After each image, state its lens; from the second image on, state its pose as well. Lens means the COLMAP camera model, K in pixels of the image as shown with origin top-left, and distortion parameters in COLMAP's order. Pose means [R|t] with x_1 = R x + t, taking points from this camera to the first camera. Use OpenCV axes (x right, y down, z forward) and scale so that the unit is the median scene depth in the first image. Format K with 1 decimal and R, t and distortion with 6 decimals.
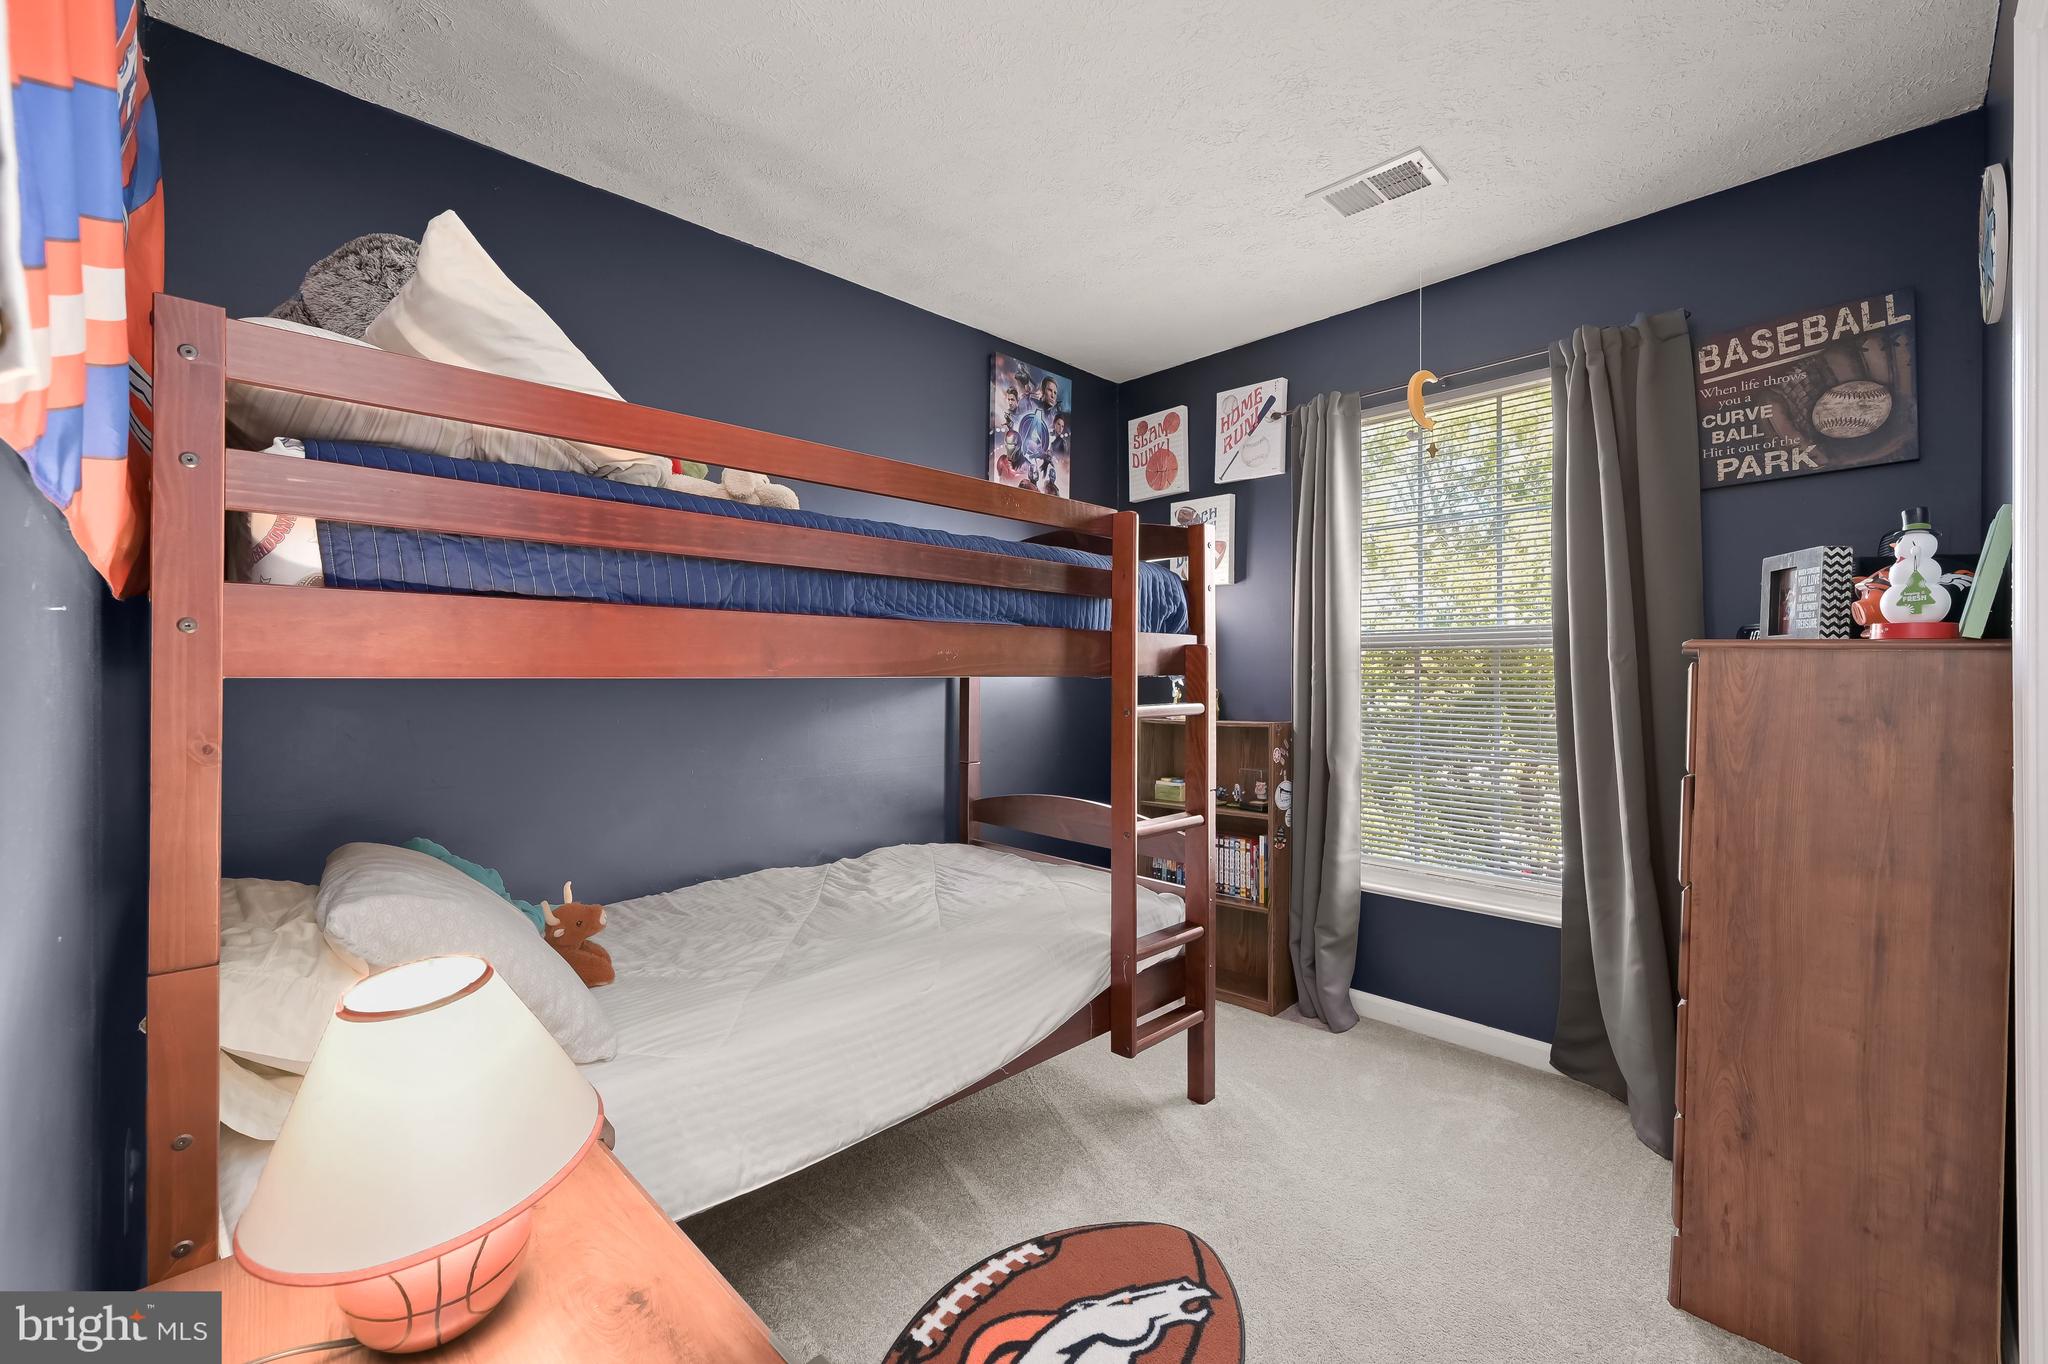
lens RADIAL K [[830.7, 0, 1020.8], [0, 830.7, 679.3], [0, 0, 1]] dist [0.003155, 0.000194]
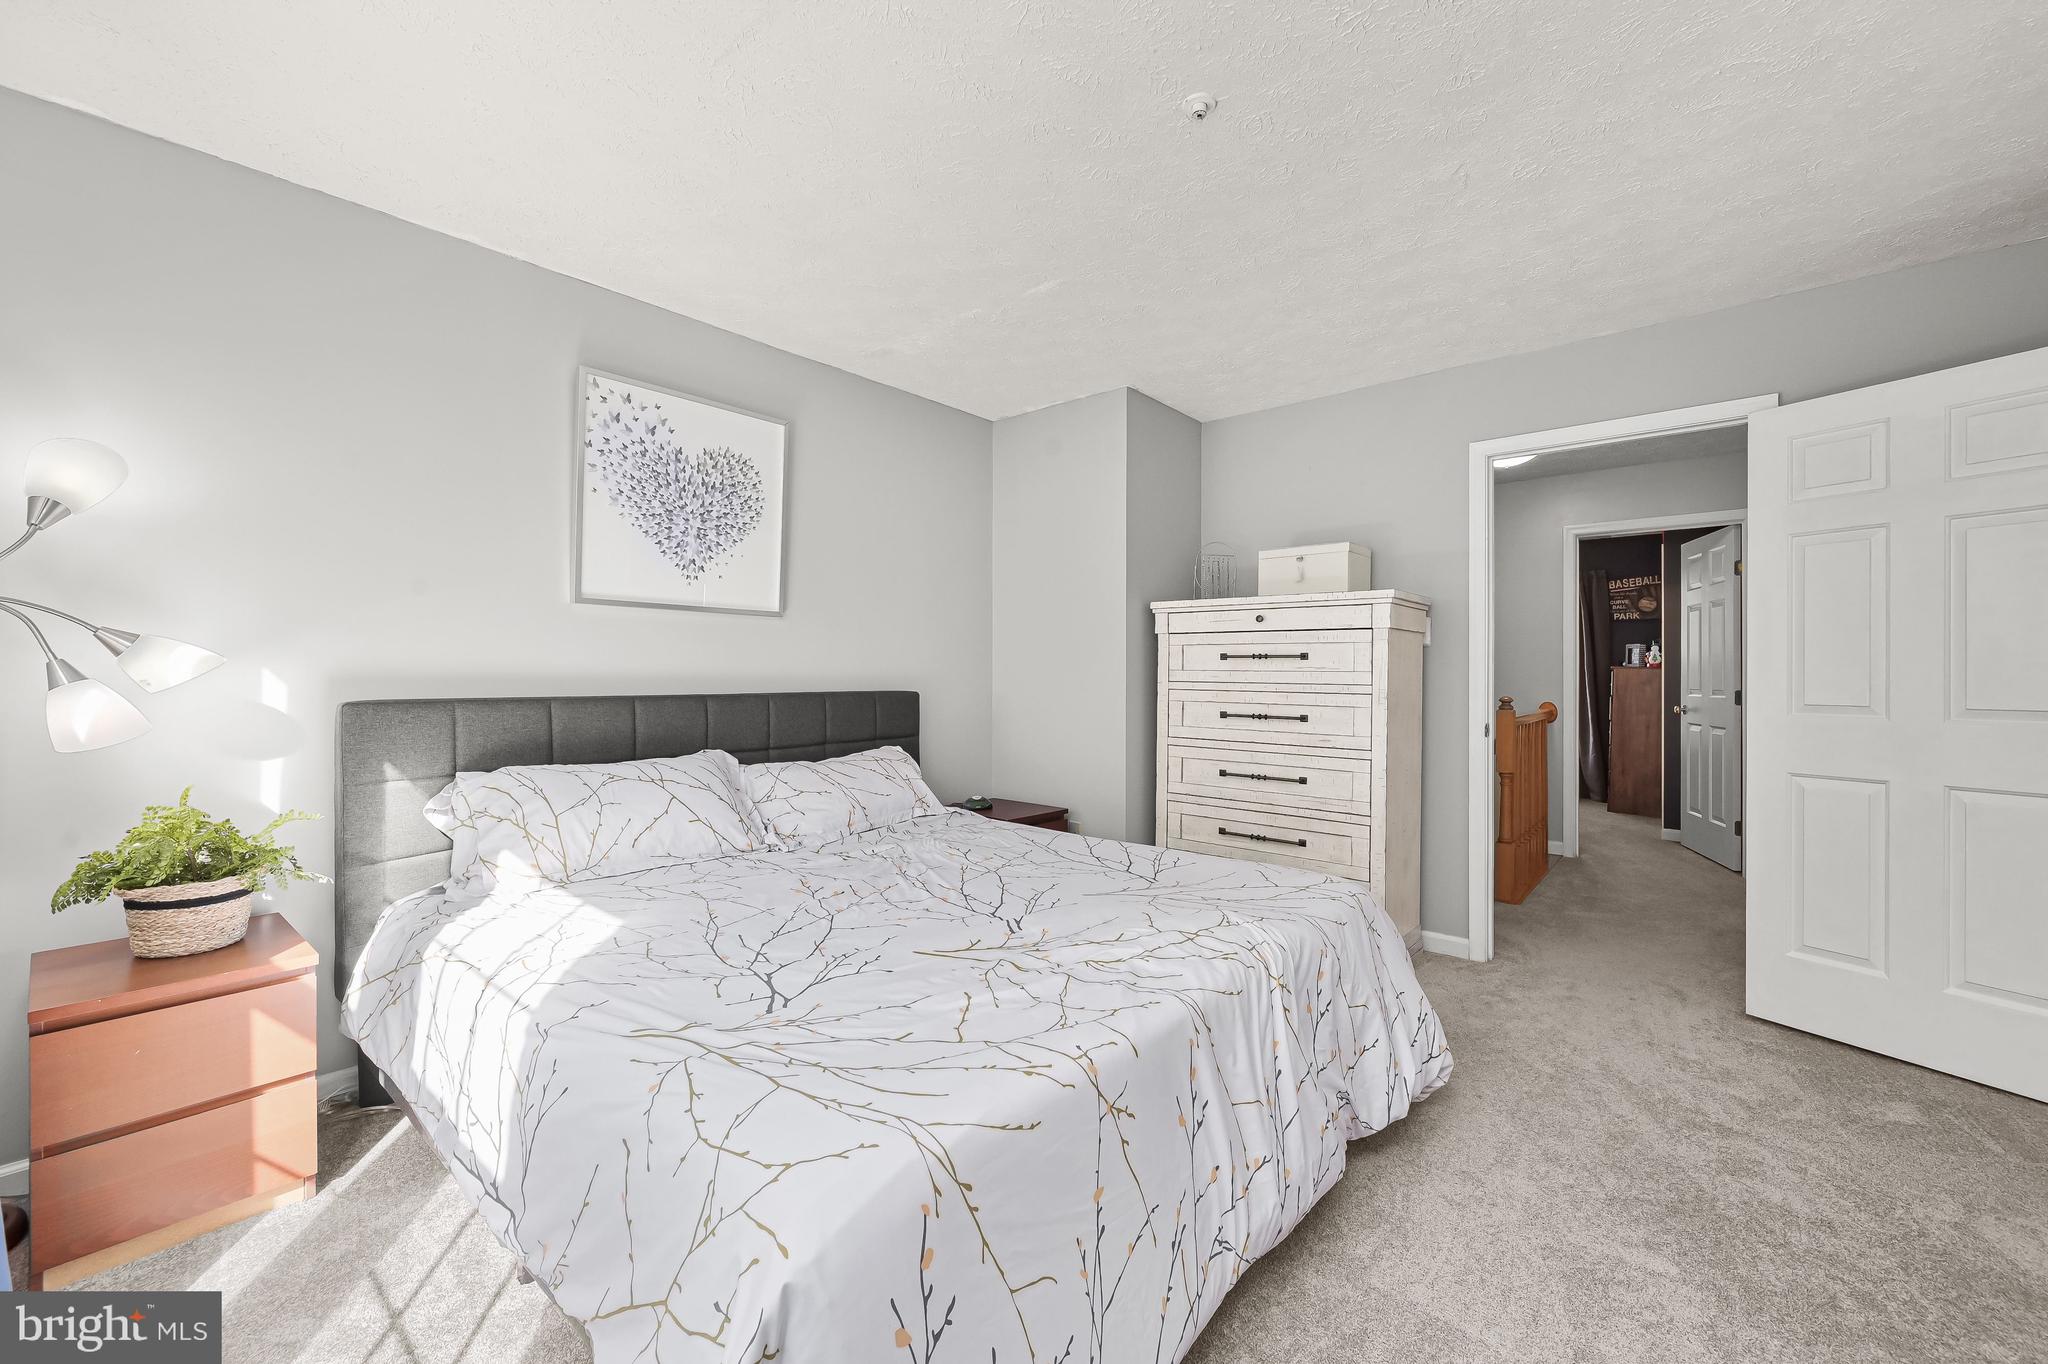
lens RADIAL K [[813.8, 0, 1032.5], [0, 813.8, 686.3], [0, 0, 1]] dist [-0.001159, -0.000096]
pose [[0.994842, -0.002524, 0.101408, -2.161207], [0.002215, 0.999993, 0.003161, 0.032220], [-0.101415, -0.002920, 0.994840, -2.395698]]
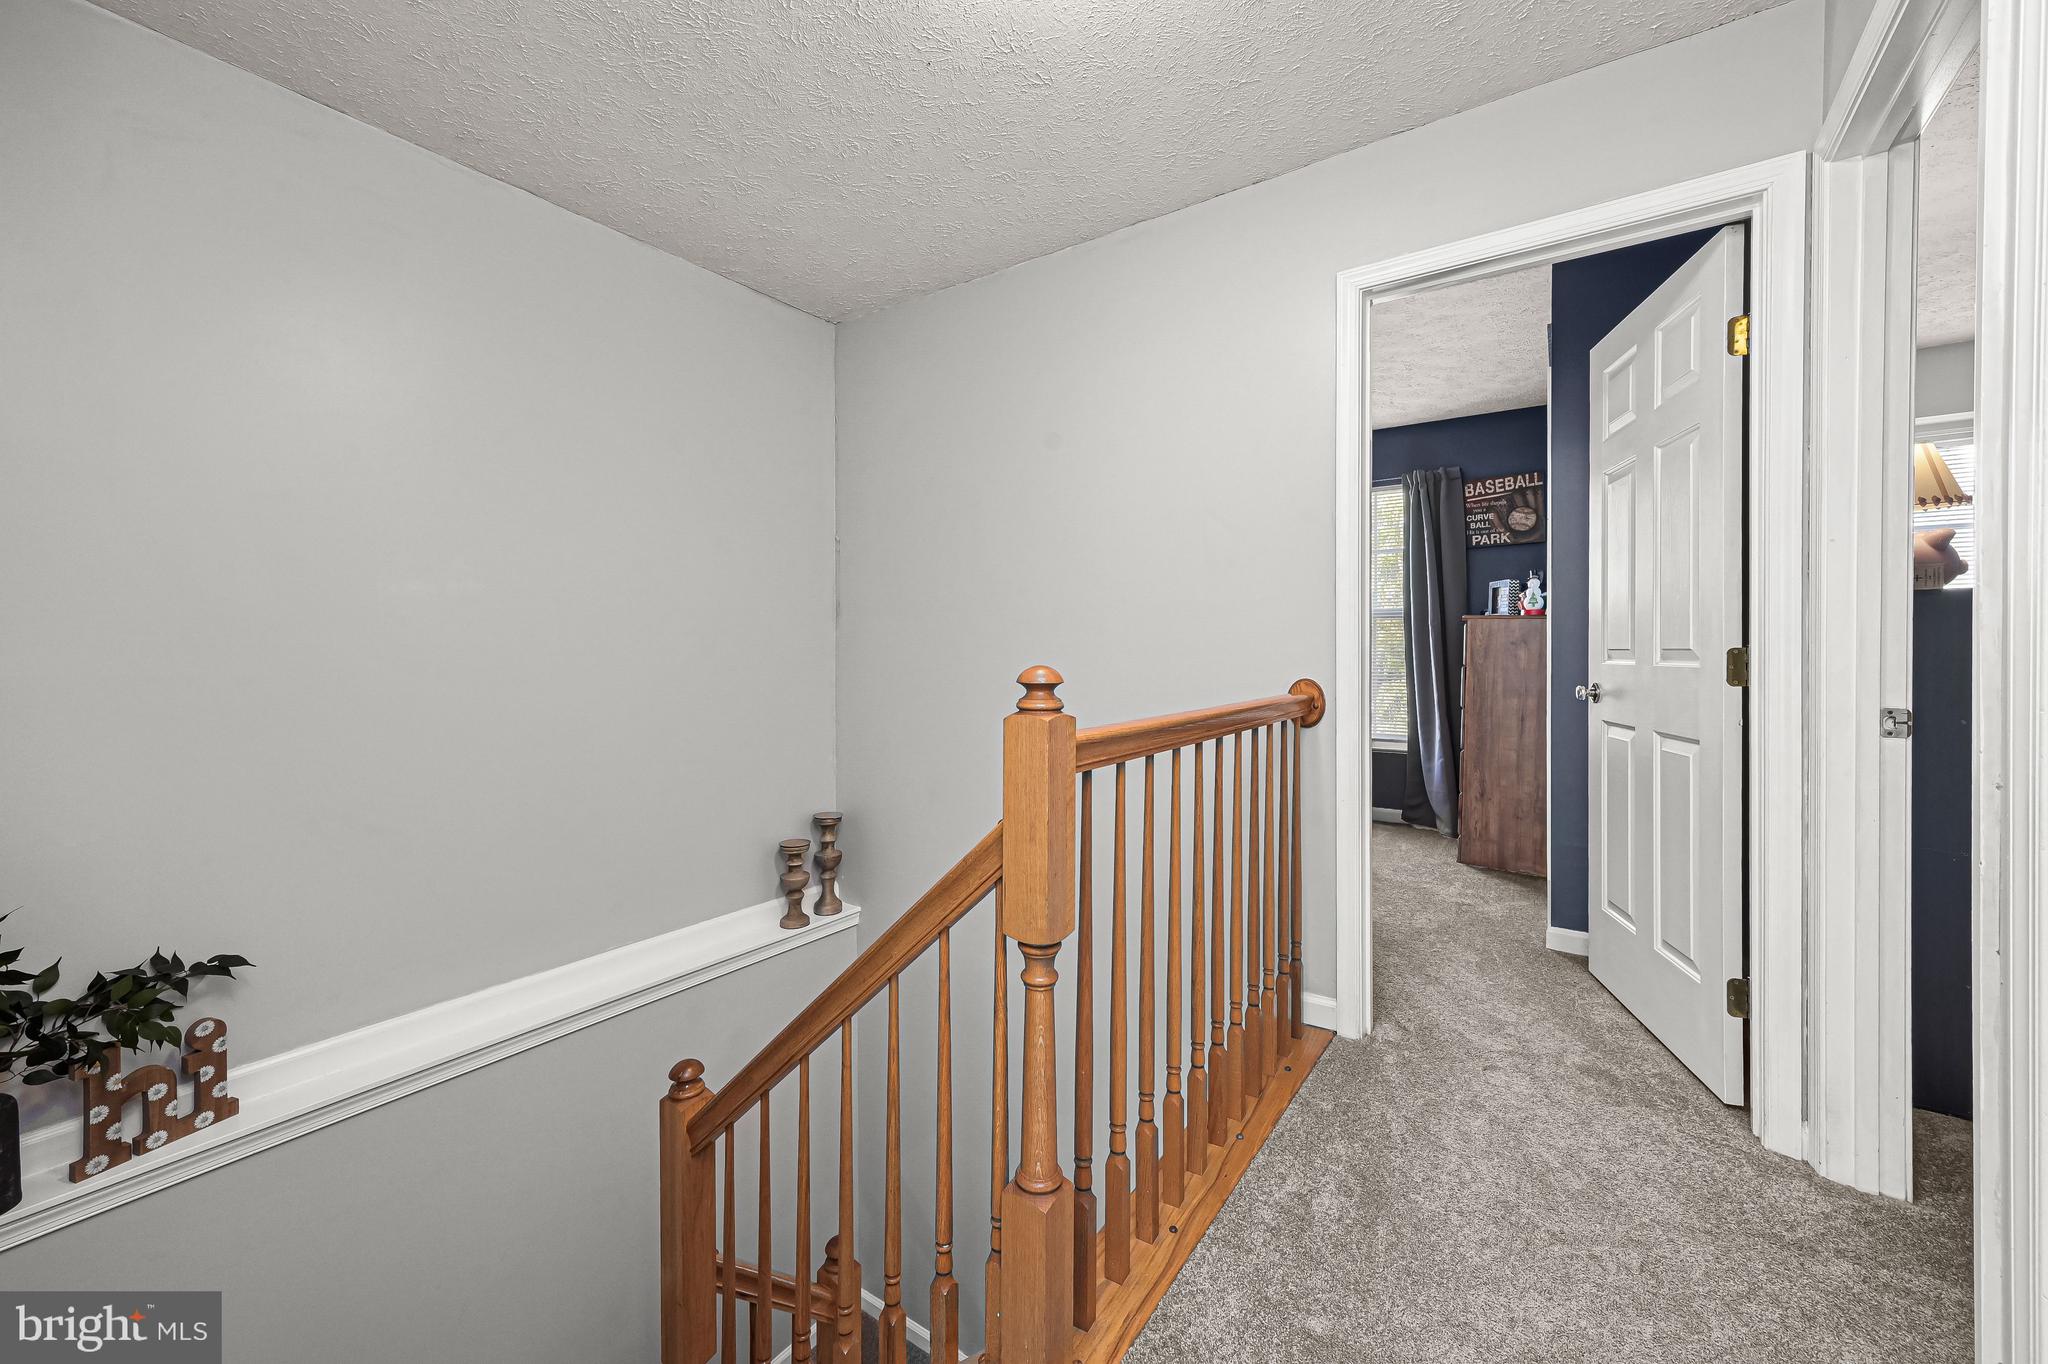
lens RADIAL K [[807.1, 0, 1015.0], [0, 807.1, 662.2], [0, 0, 1]] dist [-0.000113, 0.000030]
pose [[0.982374, -0.002785, 0.186904, -0.847525], [0.001630, 0.999979, 0.006333, 0.065786], [-0.186917, -0.005917, 0.982358, -0.983349]]
